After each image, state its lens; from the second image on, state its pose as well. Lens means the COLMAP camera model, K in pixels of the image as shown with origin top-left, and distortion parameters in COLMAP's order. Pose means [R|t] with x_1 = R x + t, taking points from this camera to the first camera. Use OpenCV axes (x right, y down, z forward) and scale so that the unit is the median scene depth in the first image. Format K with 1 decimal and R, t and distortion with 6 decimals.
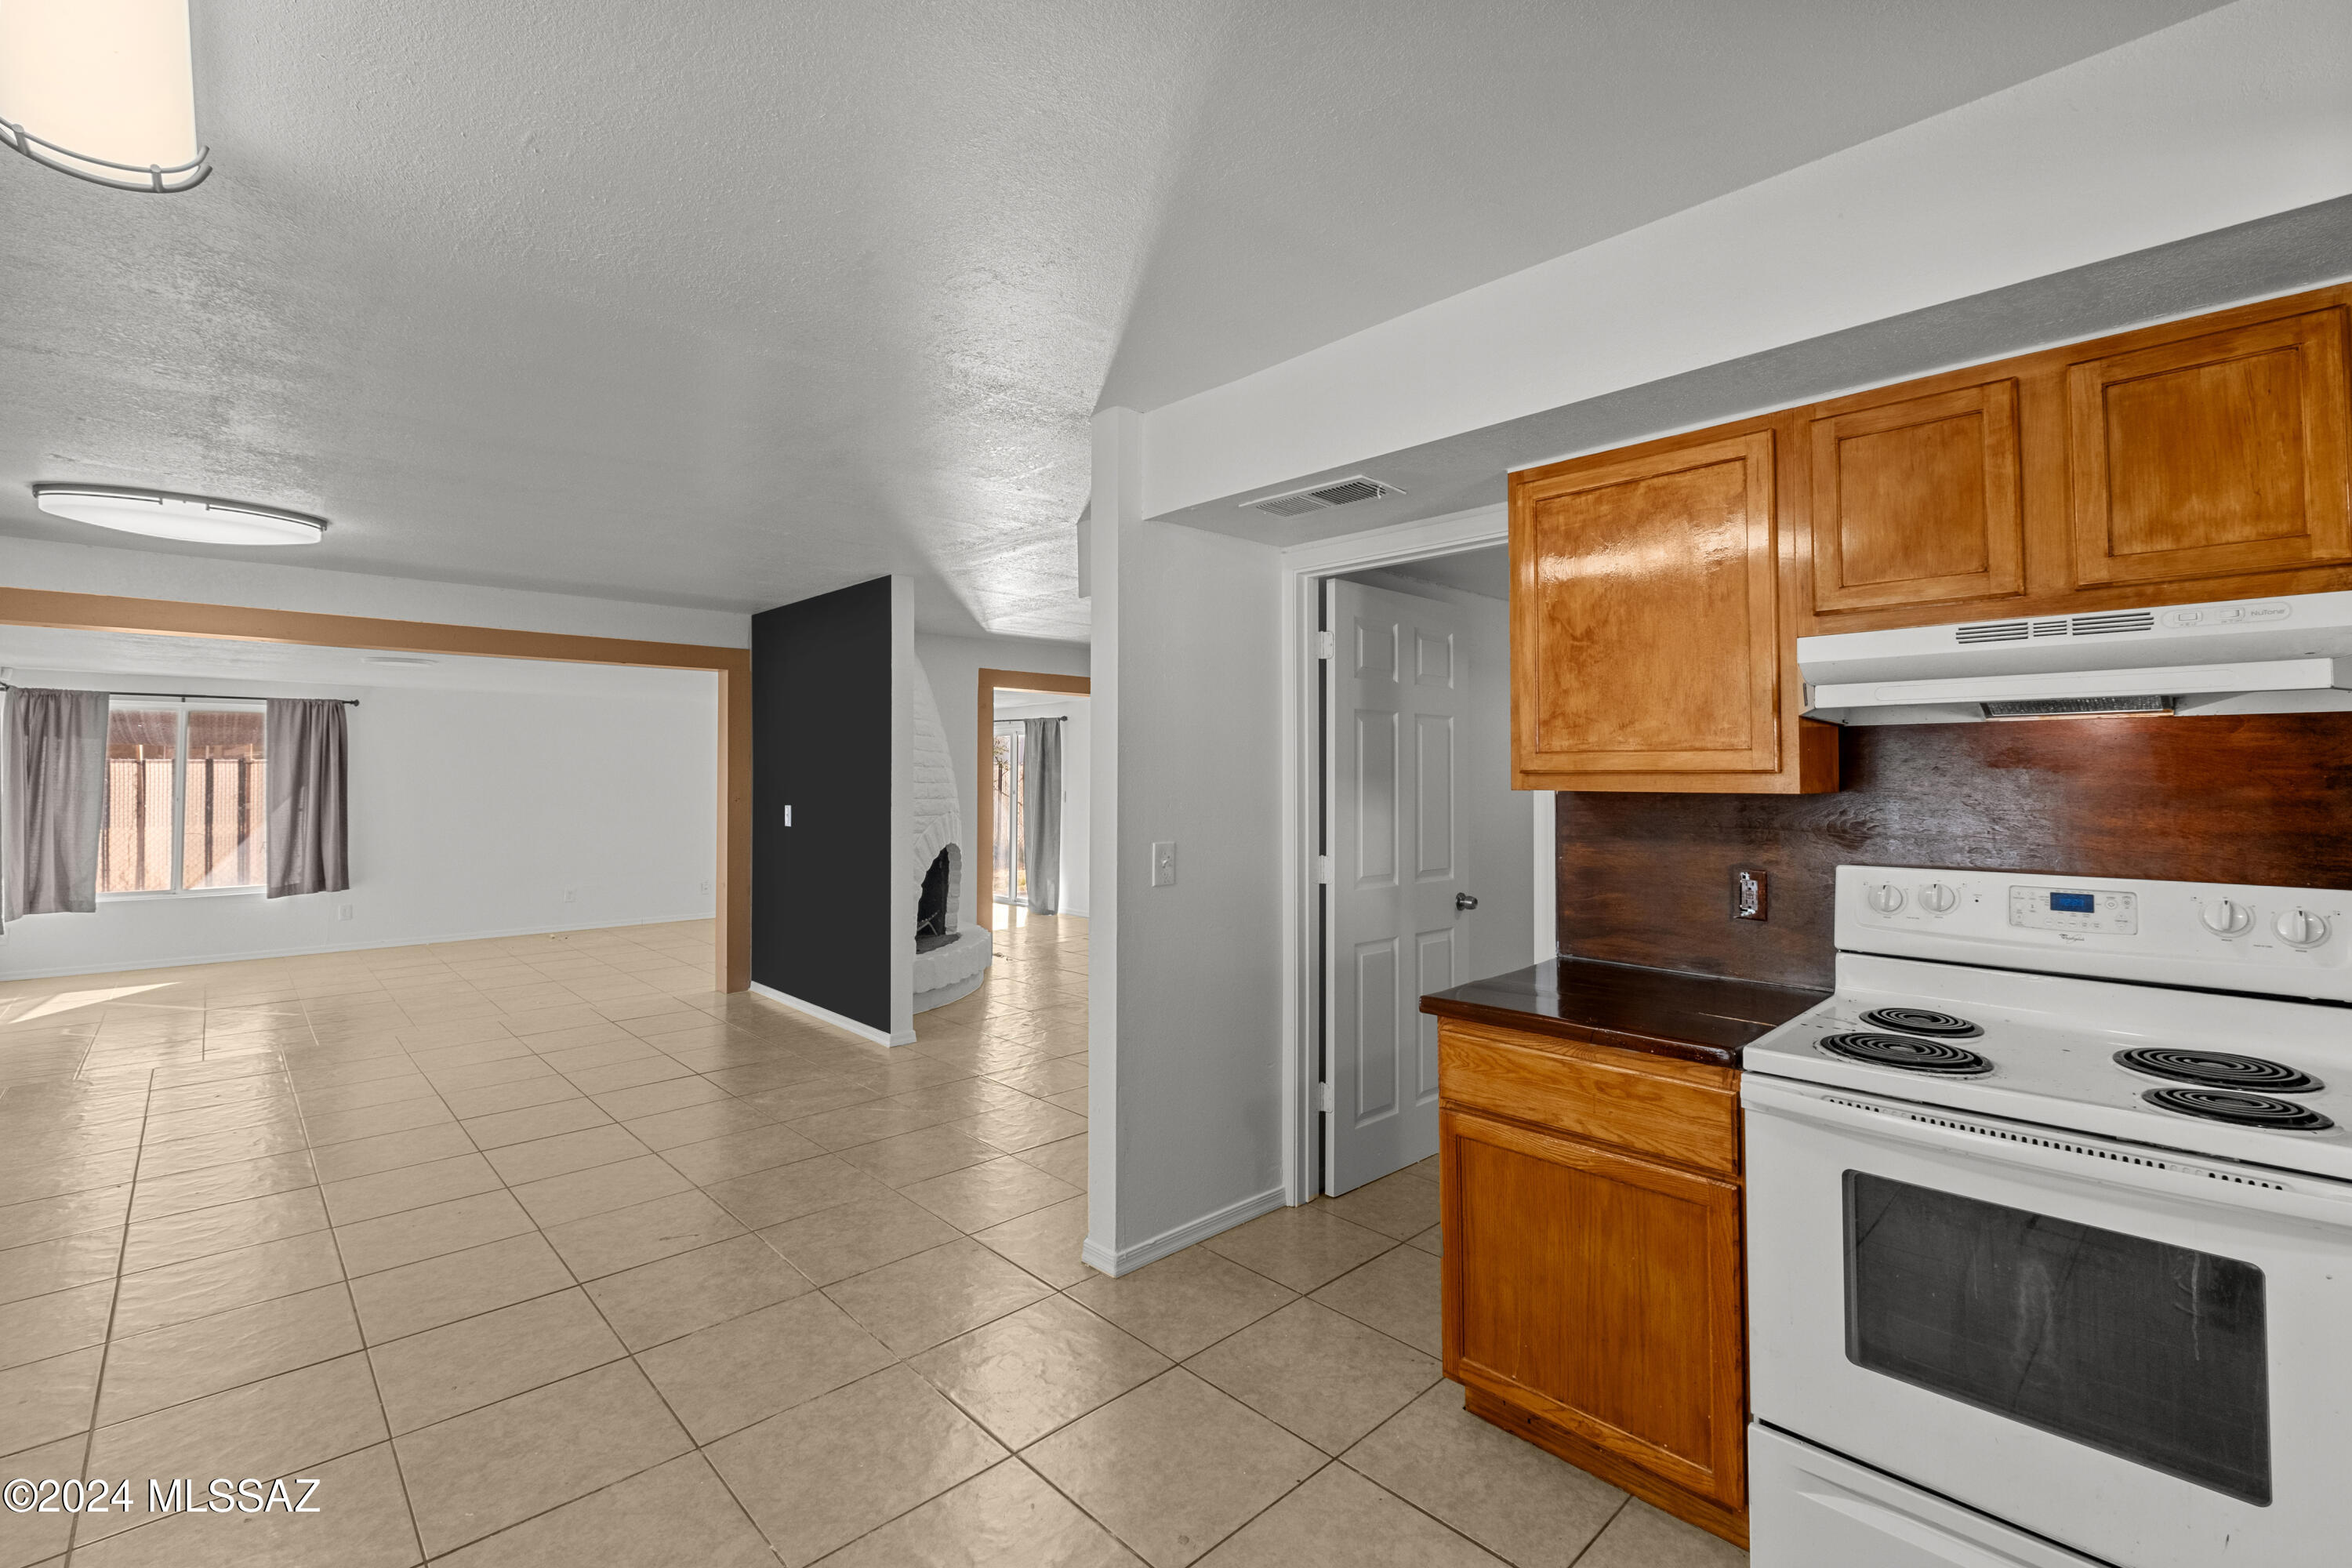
lens RADIAL K [[1023.8, 0, 1179.3], [0, 1023.8, 734.3], [0, 0, 1]] dist [0.003002, -0.005327]
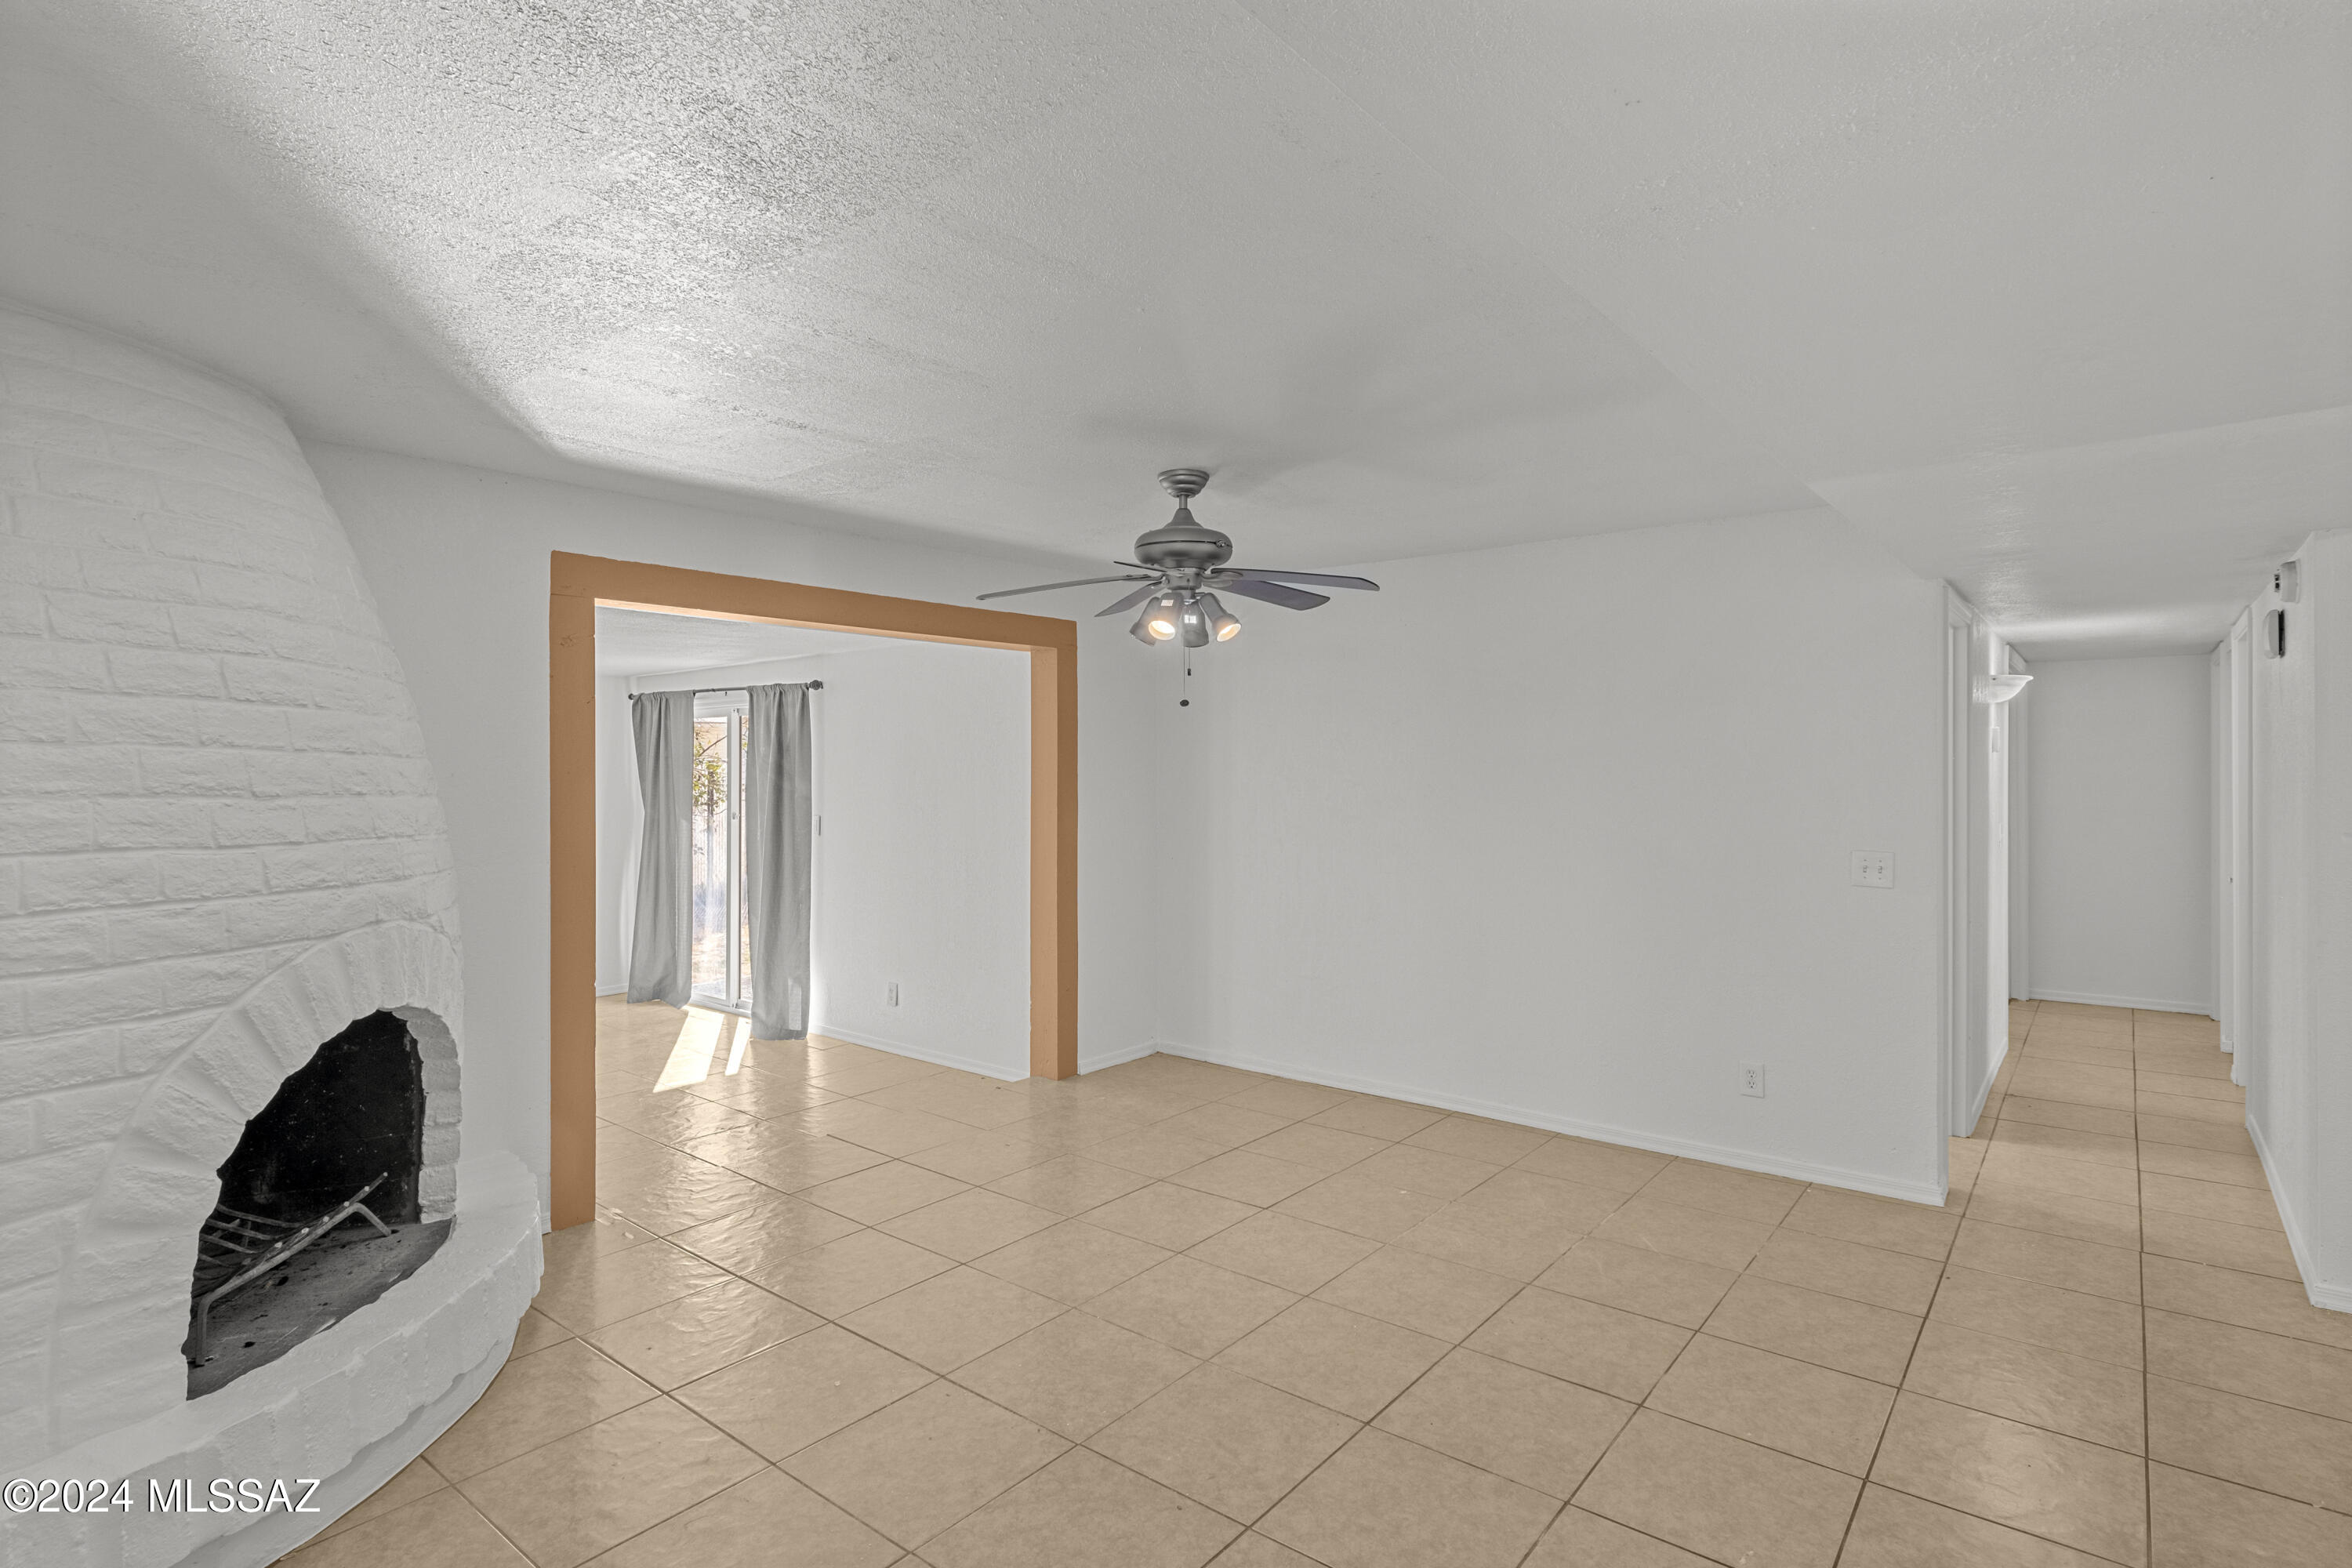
lens RADIAL K [[1174.7, 0, 1167.6], [0, 1174.7, 779.0], [0, 0, 1]] dist [-0.003662, -0.001244]
pose [[0.992677, -0.006260, 0.120634, -0.002103], [0.000201, 0.998741, 0.050172, 0.015530], [-0.120796, -0.049780, 0.991428, 1.438821]]
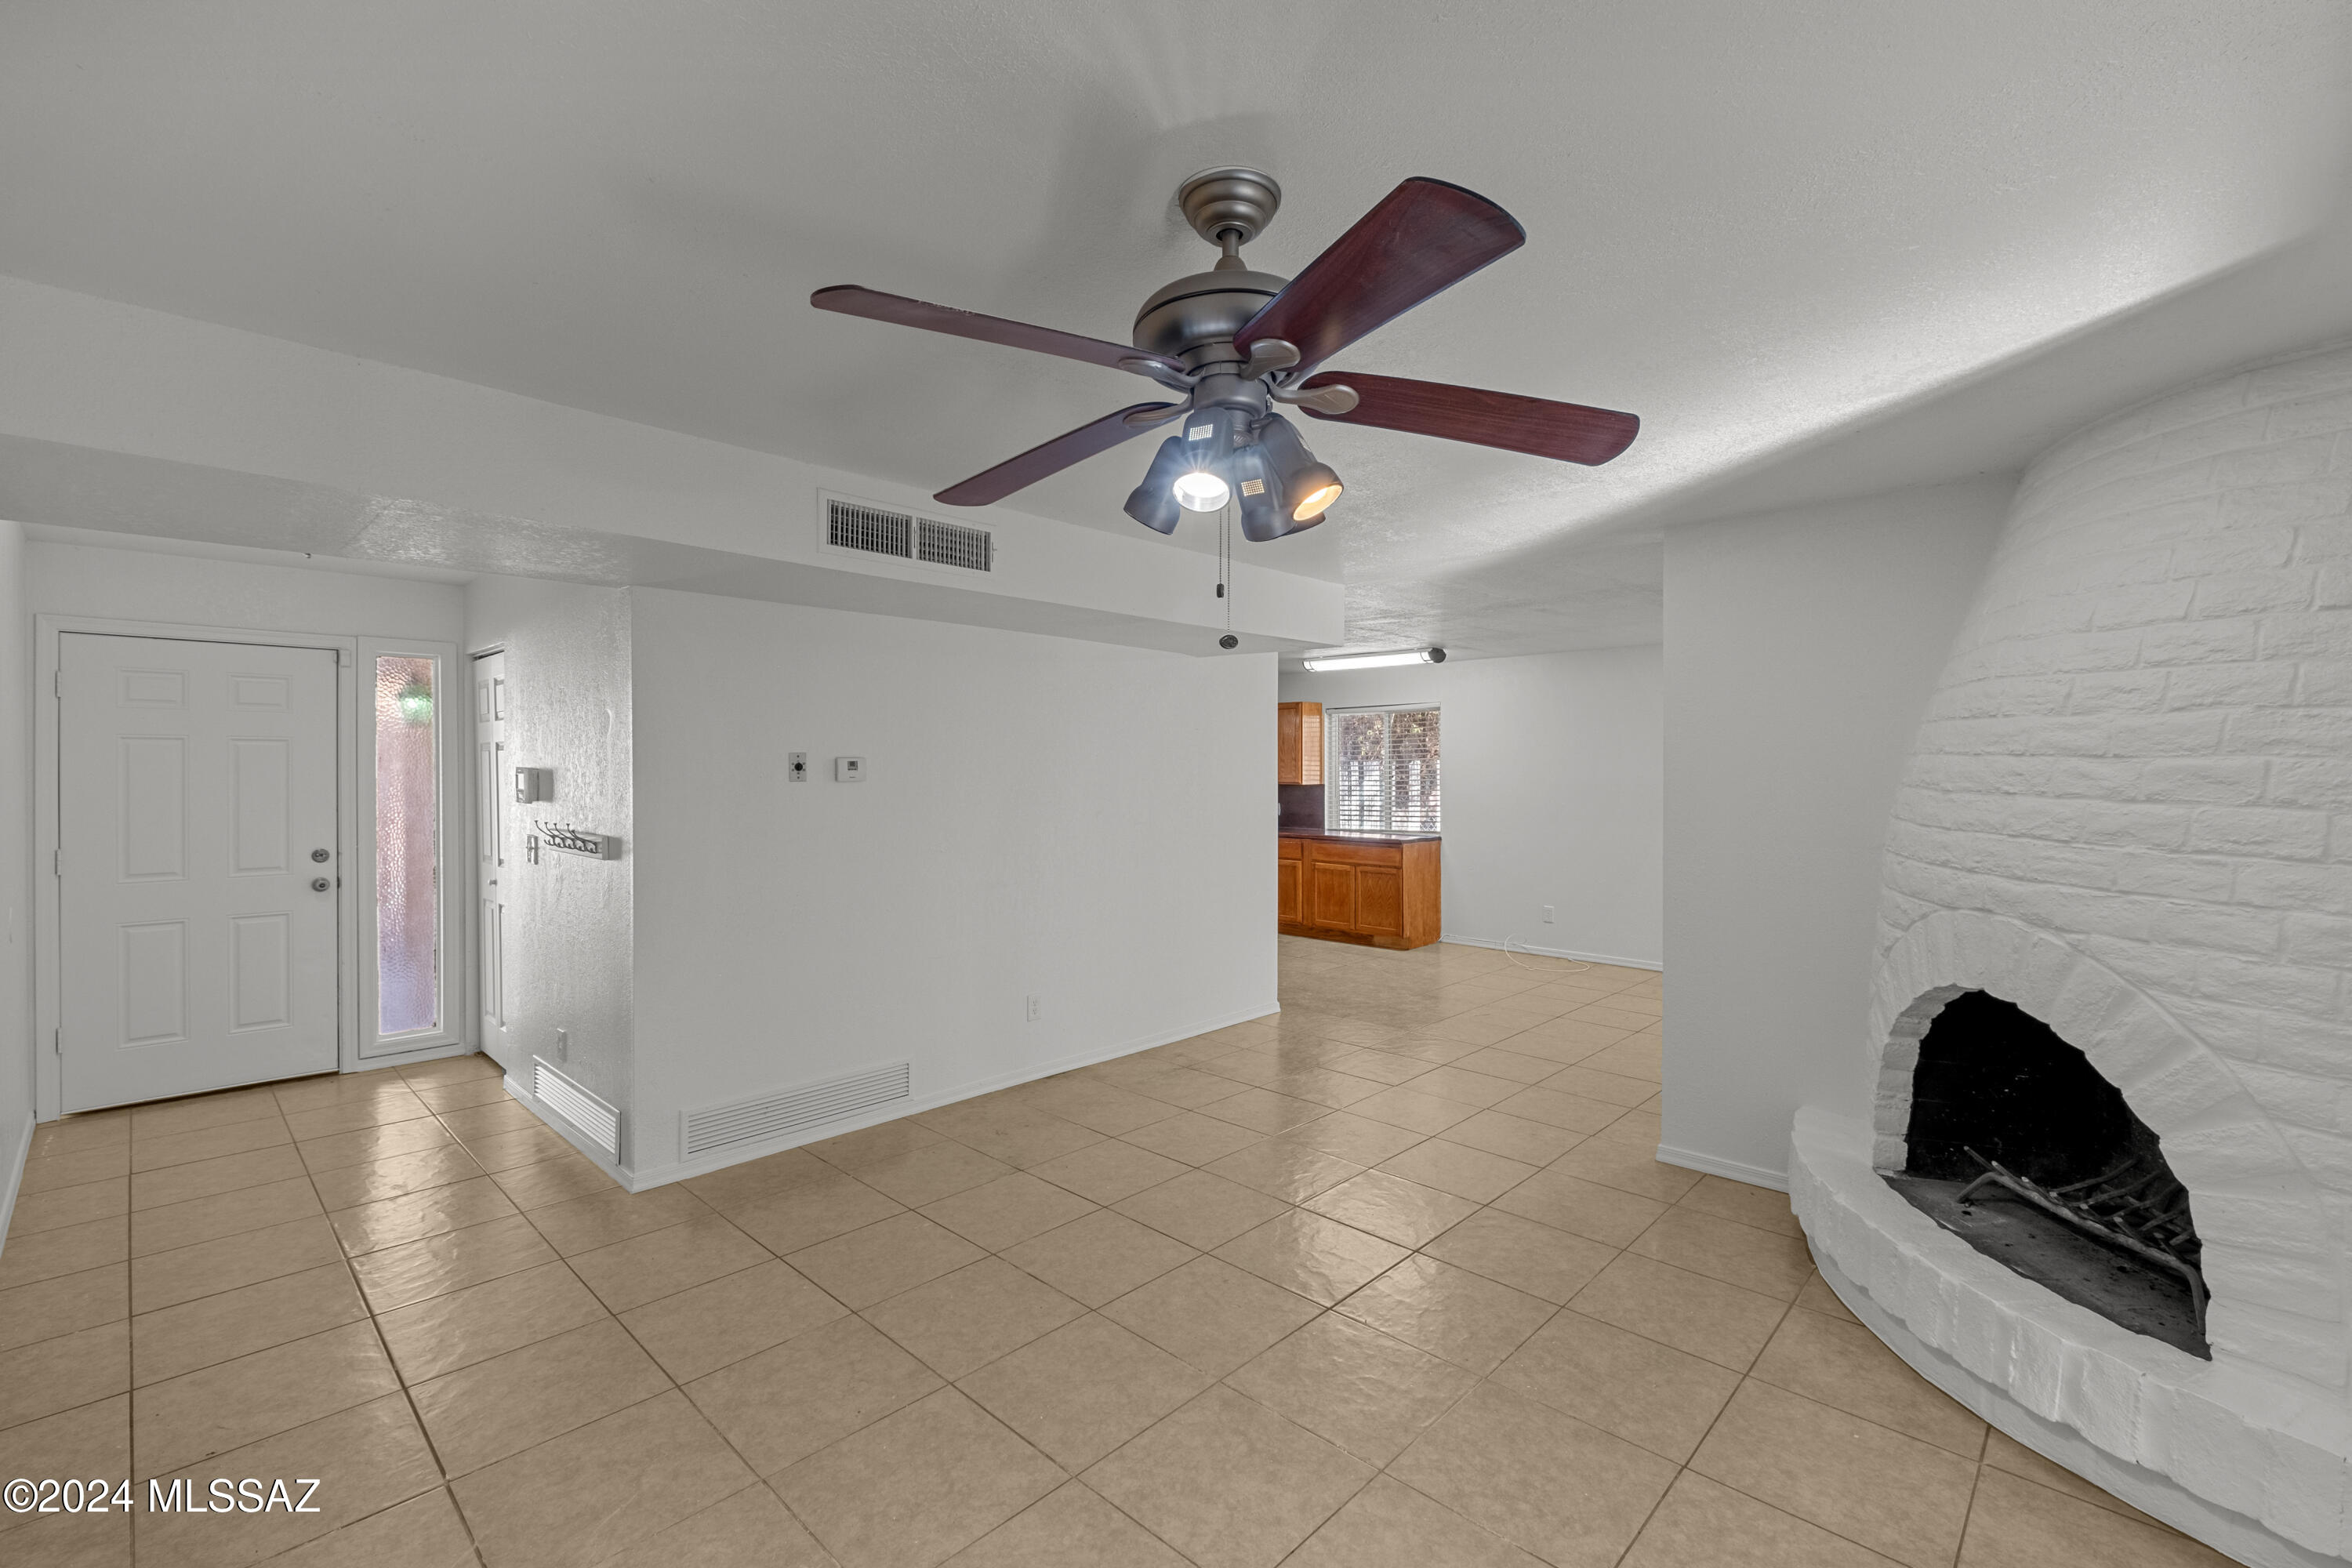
lens RADIAL K [[1016.6, 0, 1166.4], [0, 1016.6, 786.3], [0, 0, 1]] dist [-0.000215, -0.006097]
pose [[-0.999323, -0.003003, -0.036674, 0.250161], [-0.002128, 0.999713, -0.023876, 0.097485], [0.036735, -0.023782, -0.999042, 3.460845]]
